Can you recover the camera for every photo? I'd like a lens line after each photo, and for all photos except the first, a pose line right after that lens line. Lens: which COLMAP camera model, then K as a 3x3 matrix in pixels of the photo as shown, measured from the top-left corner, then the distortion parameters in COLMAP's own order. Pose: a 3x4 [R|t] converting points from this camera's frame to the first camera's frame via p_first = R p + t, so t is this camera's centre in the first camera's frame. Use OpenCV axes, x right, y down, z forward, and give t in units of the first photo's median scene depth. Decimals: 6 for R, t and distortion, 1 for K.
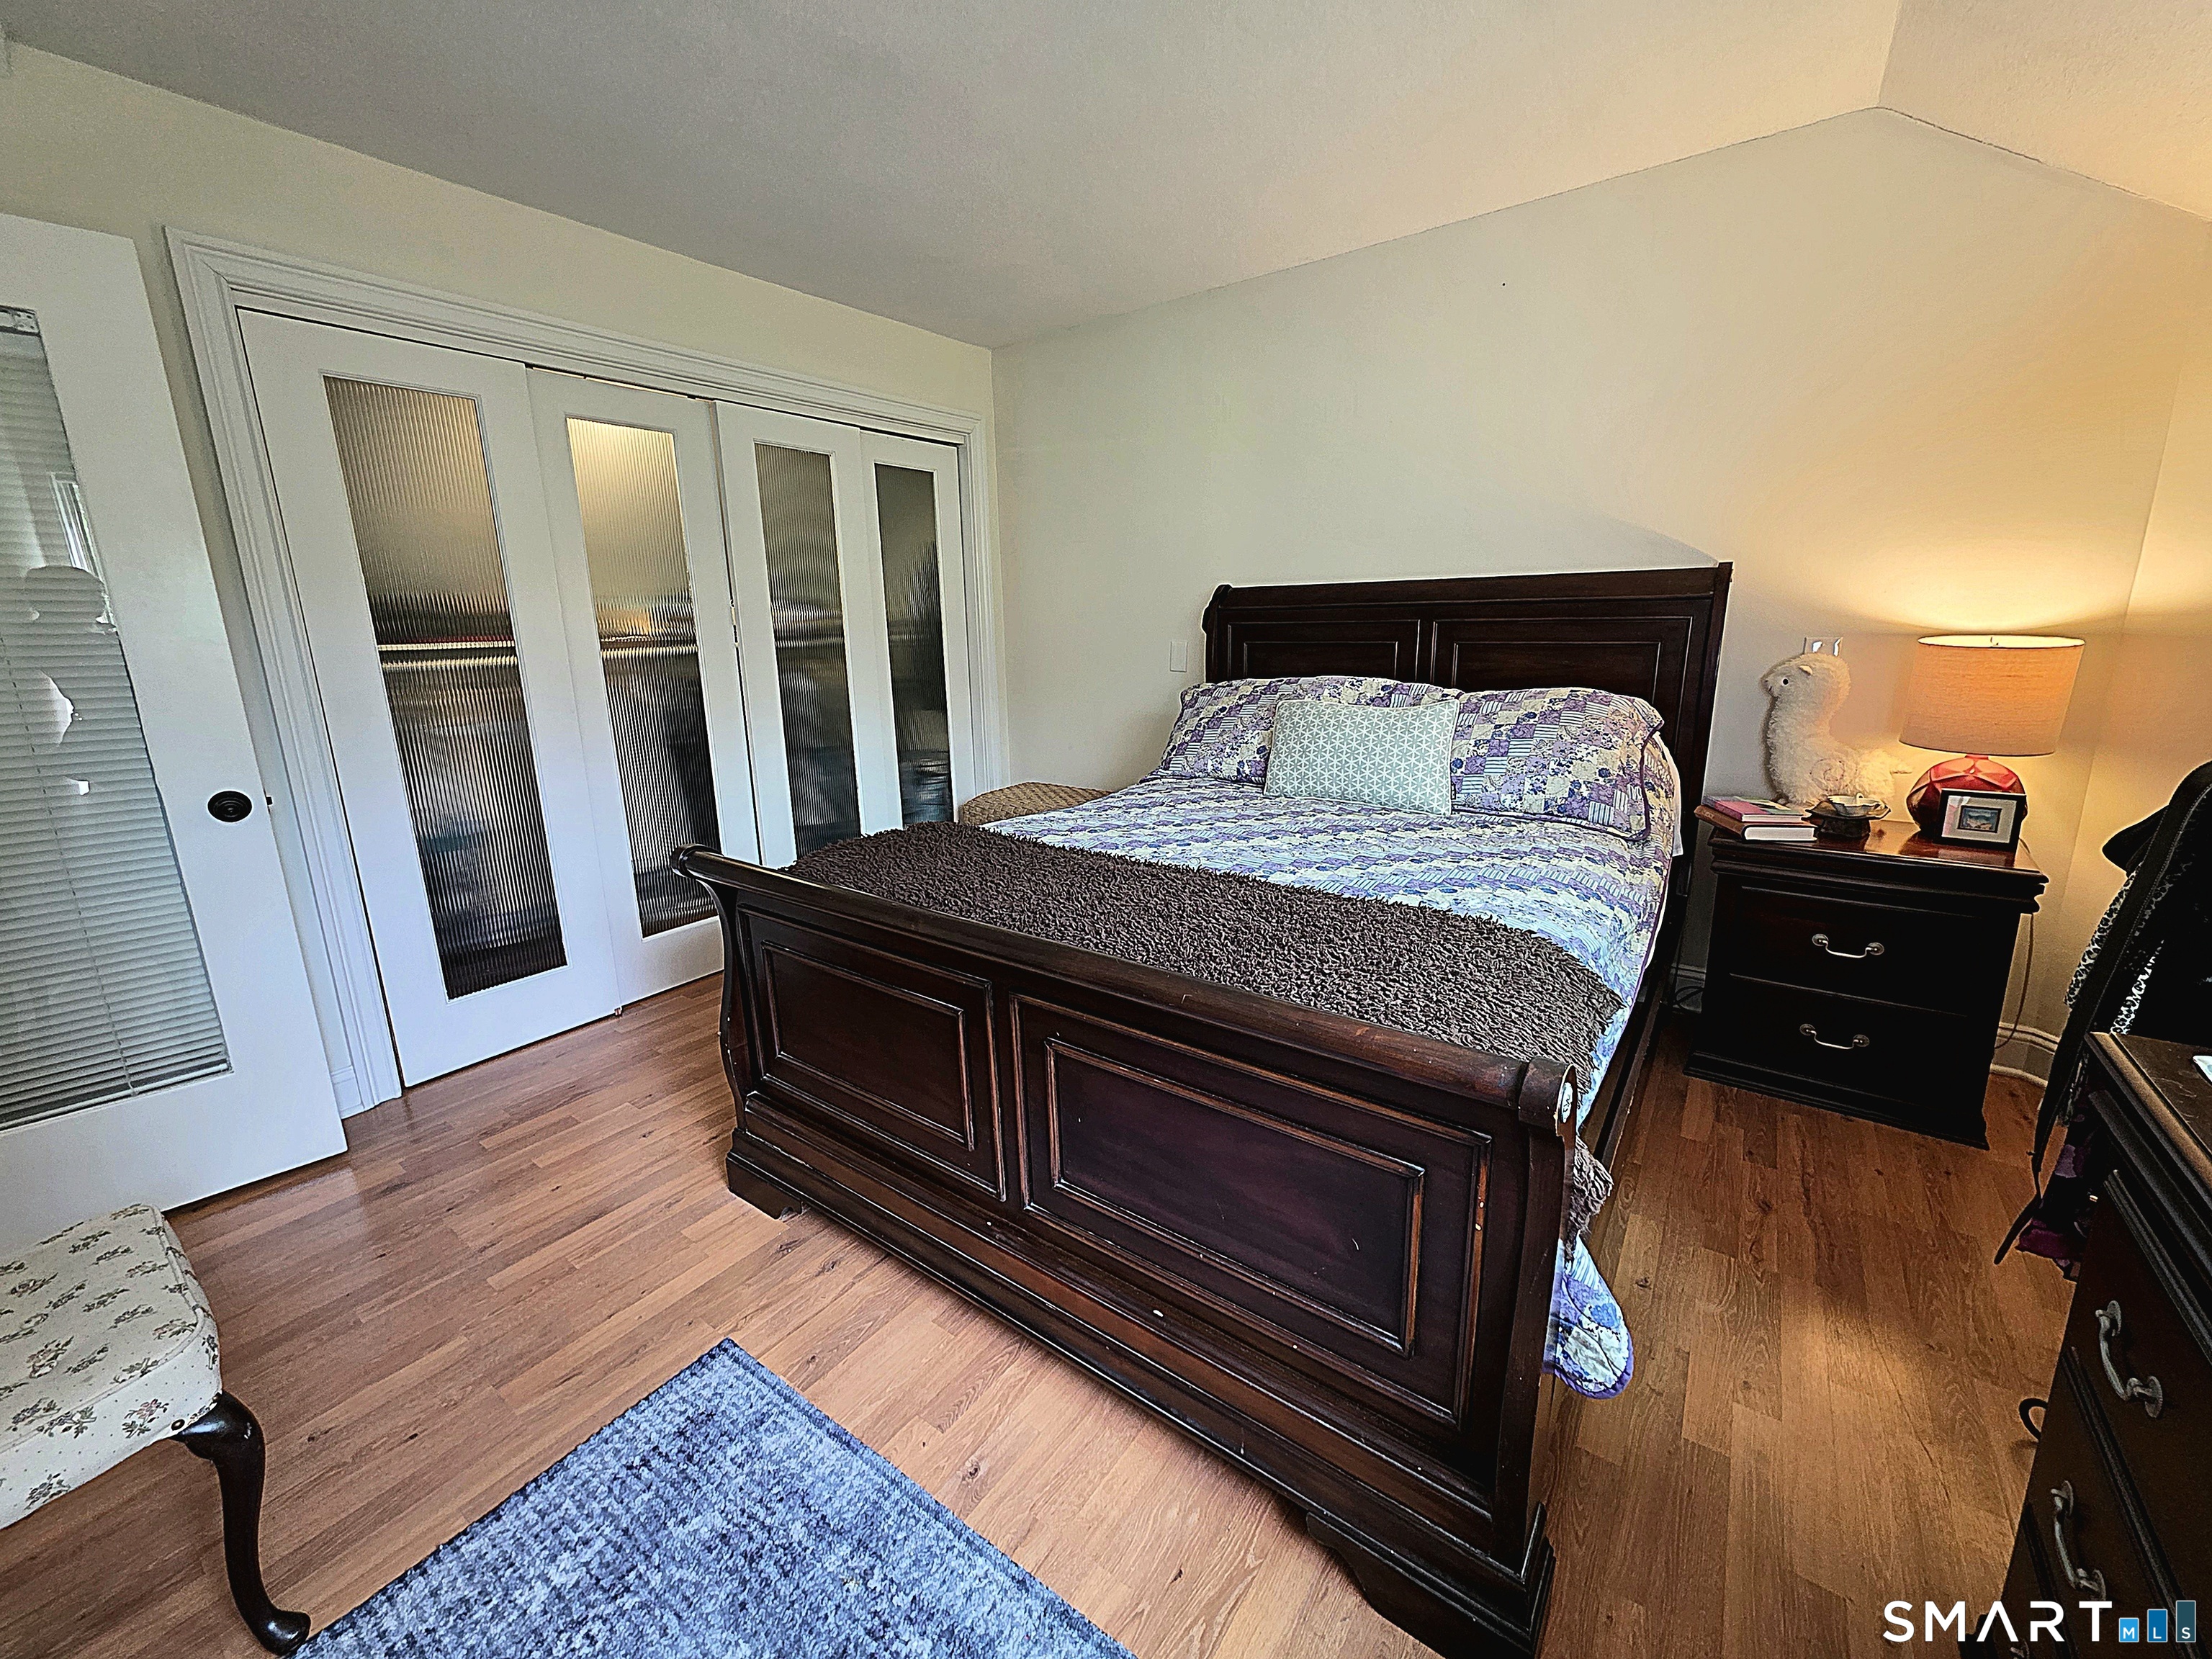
lens RADIAL K [[890.3, 0, 1103.4], [0, 890.3, 828.1], [0, 0, 1]] dist [0.012096, -0.001419]
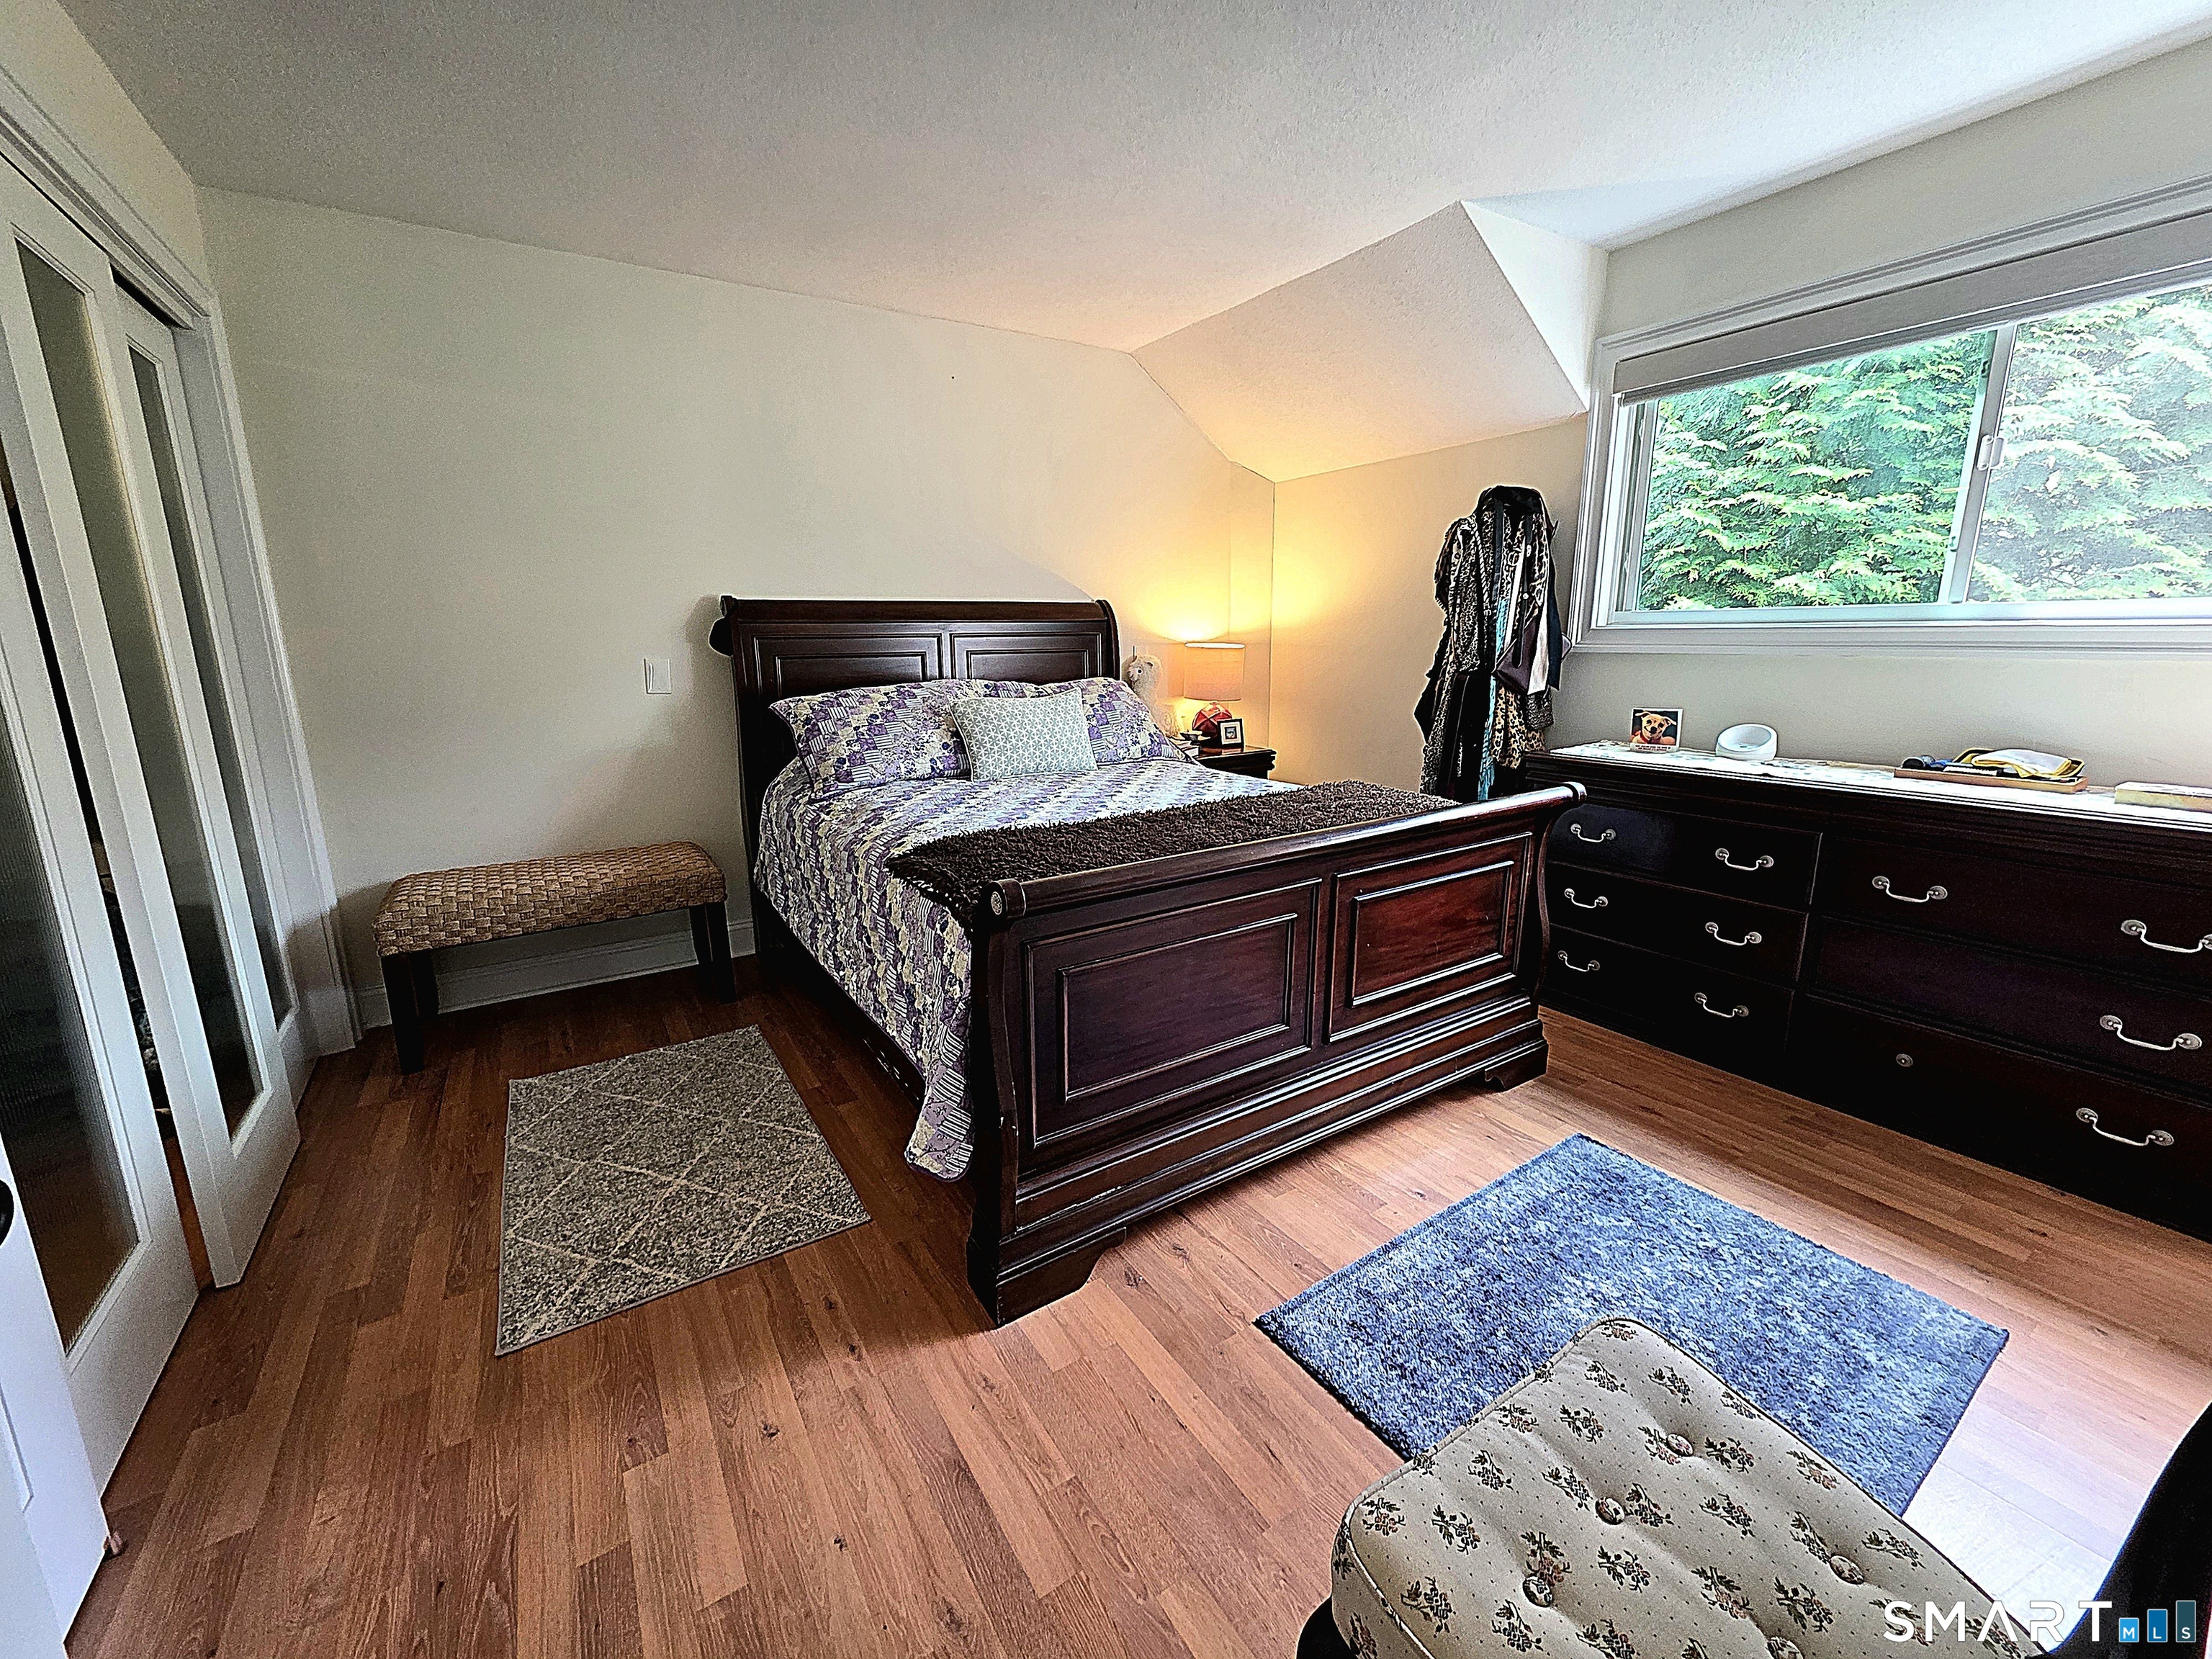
lens RADIAL K [[890.3, 0, 1104.2], [0, 890.3, 823.1], [0, 0, 1]] dist [0.012096, -0.001419]
pose [[0.349852, -0.177650, 0.919807, -0.941871], [0.222000, 0.969609, 0.102831, -0.077262], [-0.910121, 0.168221, 0.378658, 0.497182]]
